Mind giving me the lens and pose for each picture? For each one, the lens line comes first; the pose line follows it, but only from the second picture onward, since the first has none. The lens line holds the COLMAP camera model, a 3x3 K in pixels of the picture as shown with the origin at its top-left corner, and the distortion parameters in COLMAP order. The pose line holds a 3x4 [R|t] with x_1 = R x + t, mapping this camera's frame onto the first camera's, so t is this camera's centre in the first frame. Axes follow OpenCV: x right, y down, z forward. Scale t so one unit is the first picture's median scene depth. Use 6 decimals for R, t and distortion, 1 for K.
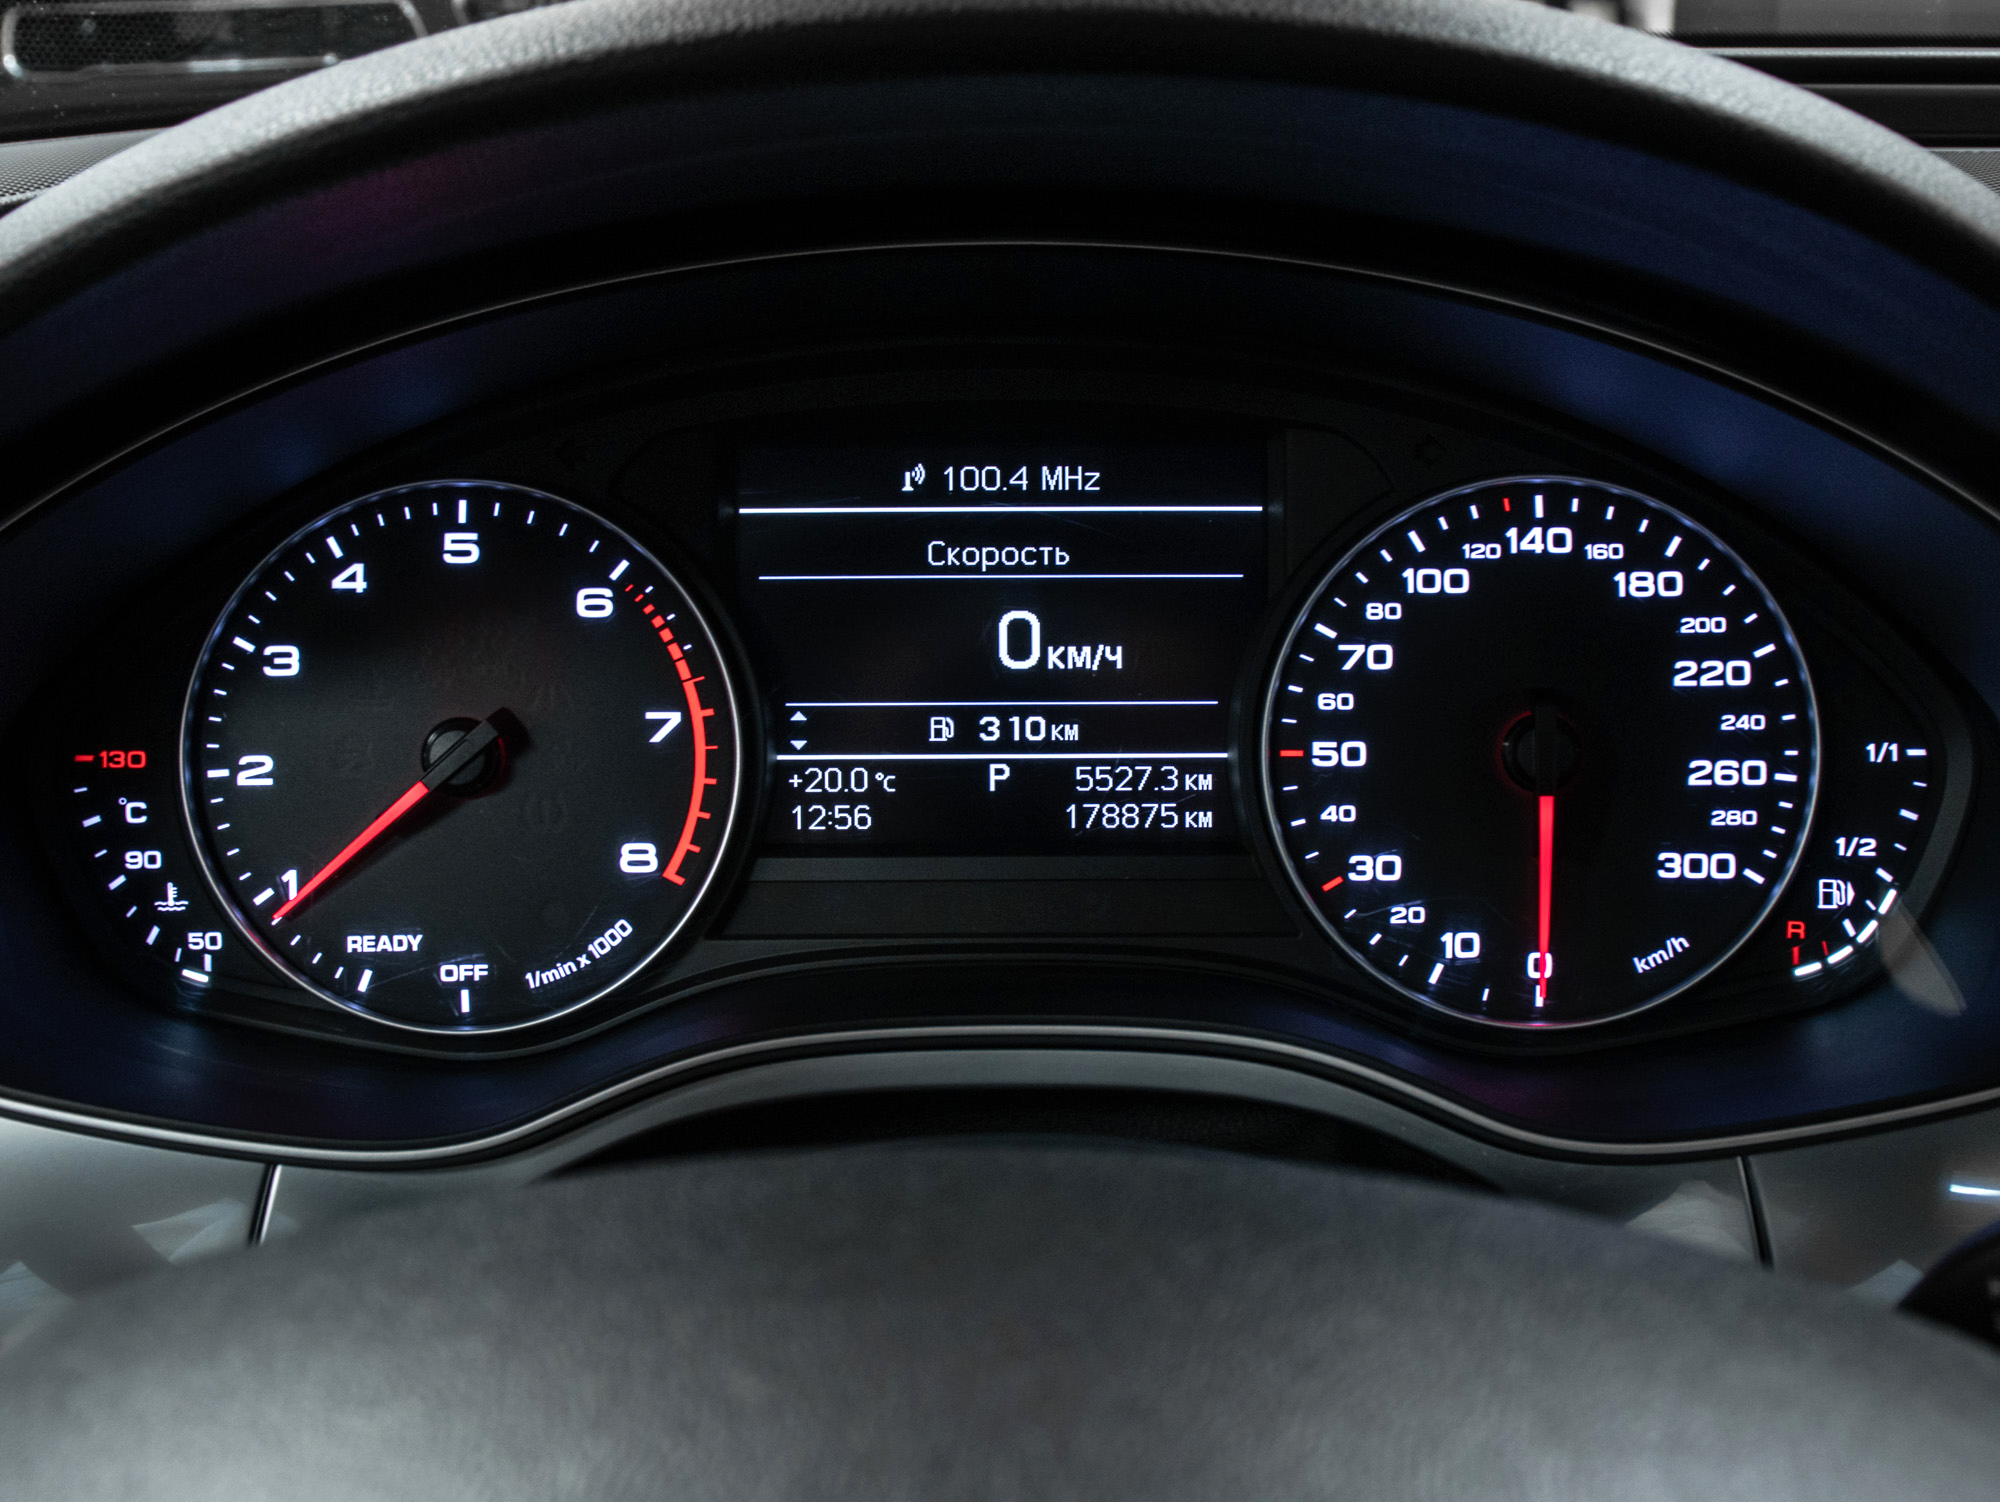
lens RADIAL K [[2256.1, 0, 996.7], [0, 2256.1, 724.8], [0, 0, 1]] dist [-0.156655, 0.025212]
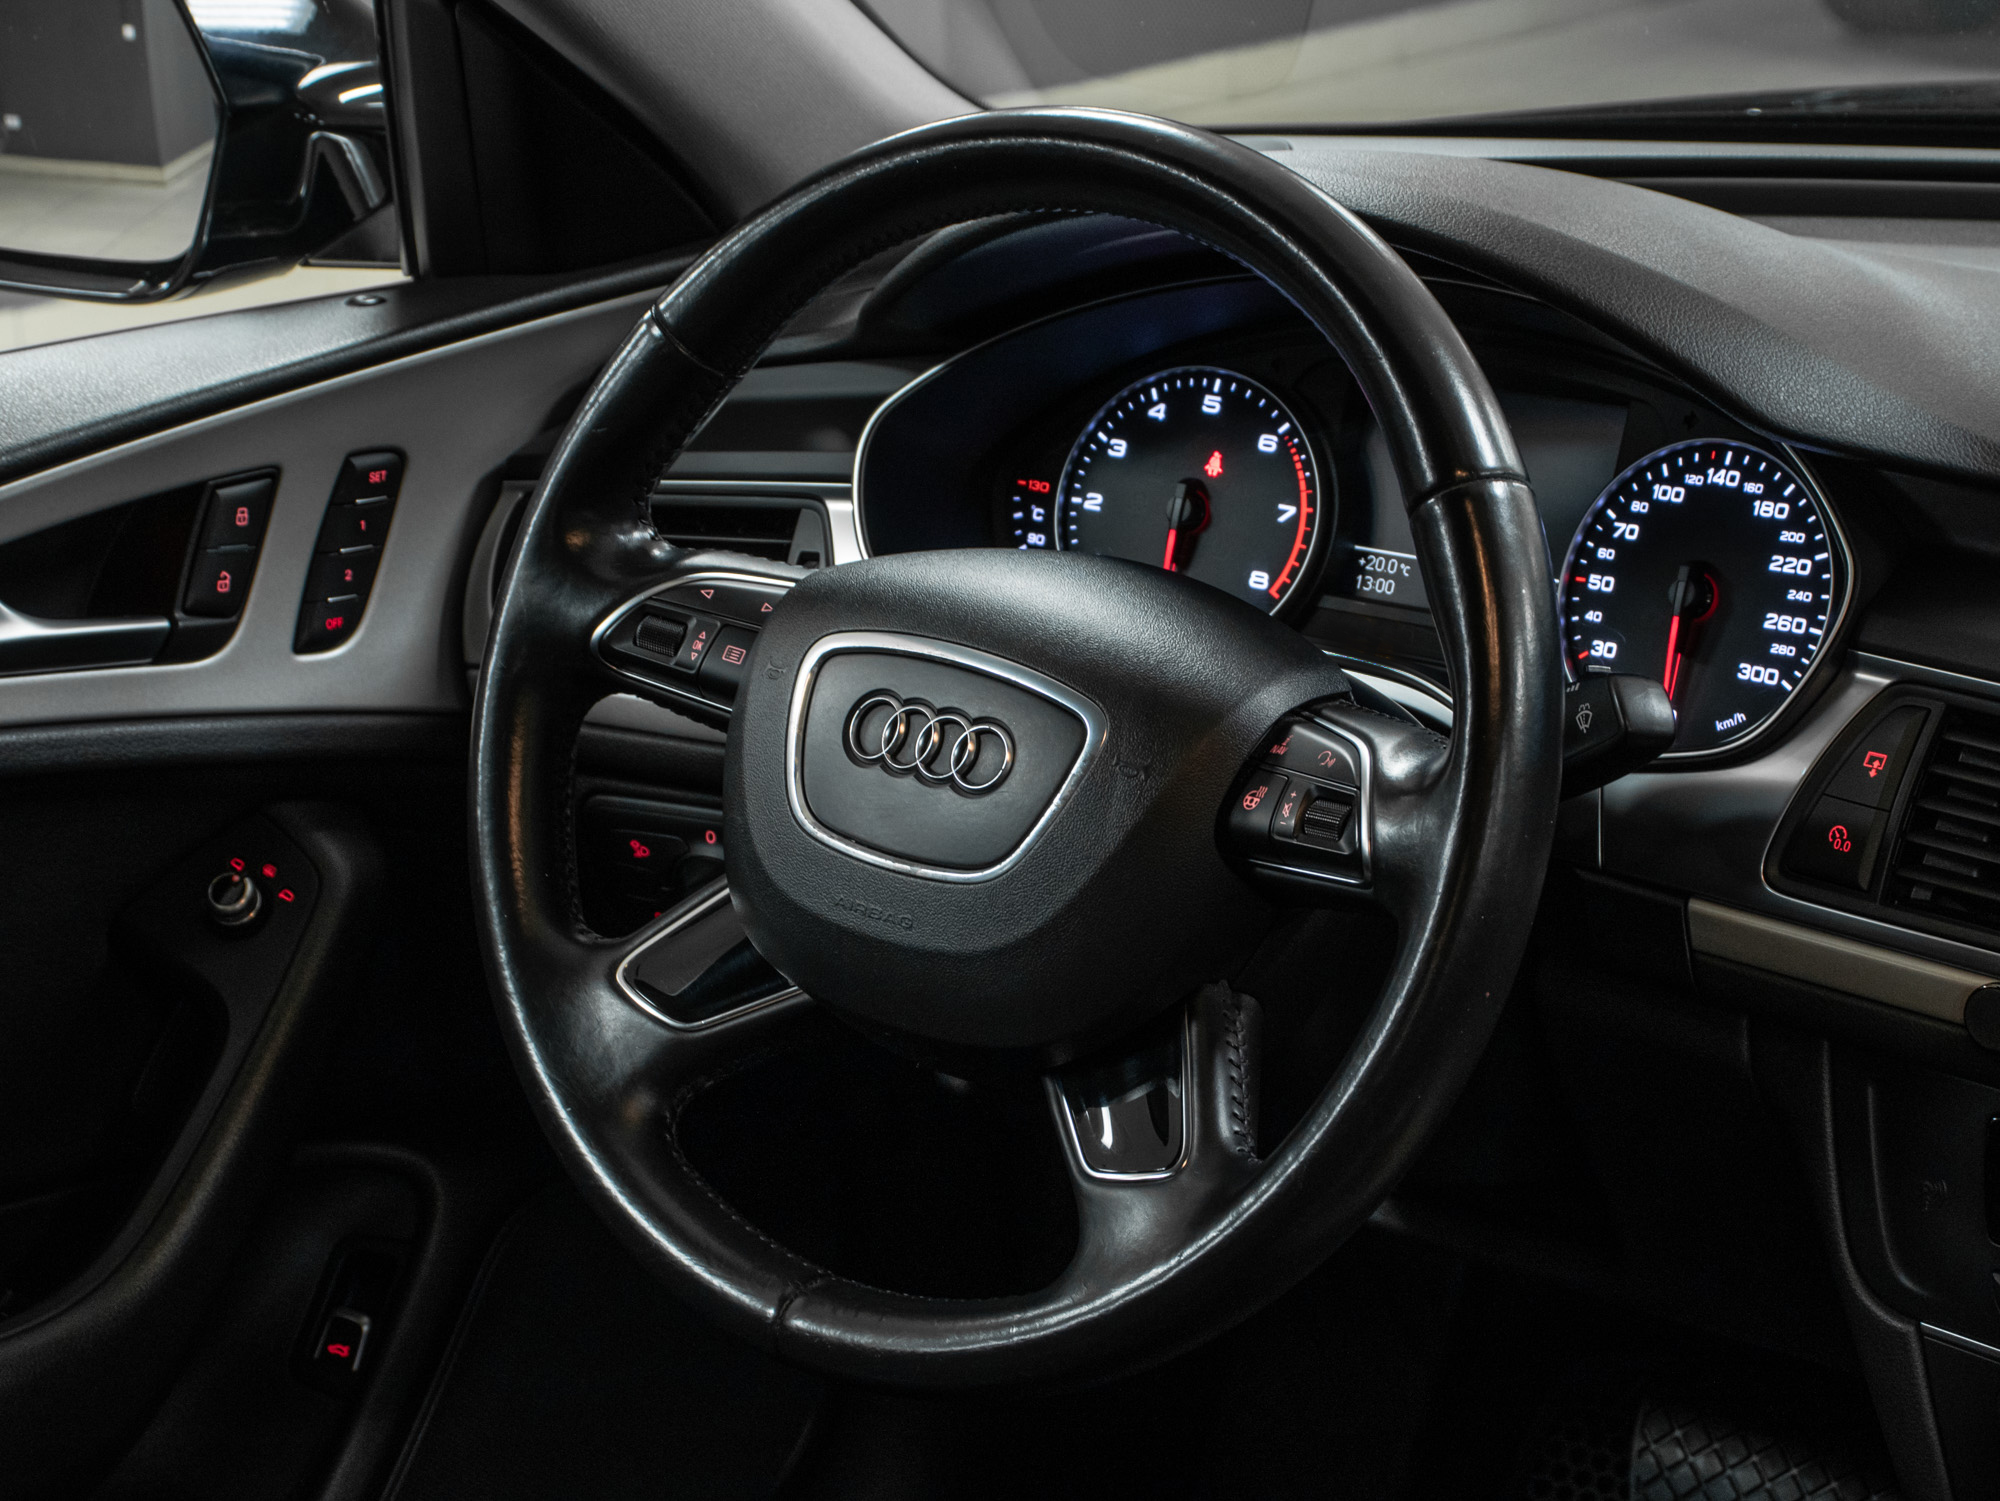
lens RADIAL K [[4281.1, 0, 871.5], [0, 4281.1, 758.4], [0, 0, 1]] dist [-0.007743, 0.997762]
pose [[0.764875, 0.175630, -0.619775, 1.843125], [-0.218308, 0.975854, 0.007117, 0.251297], [0.606060, 0.129858, 0.784747, -1.986670]]
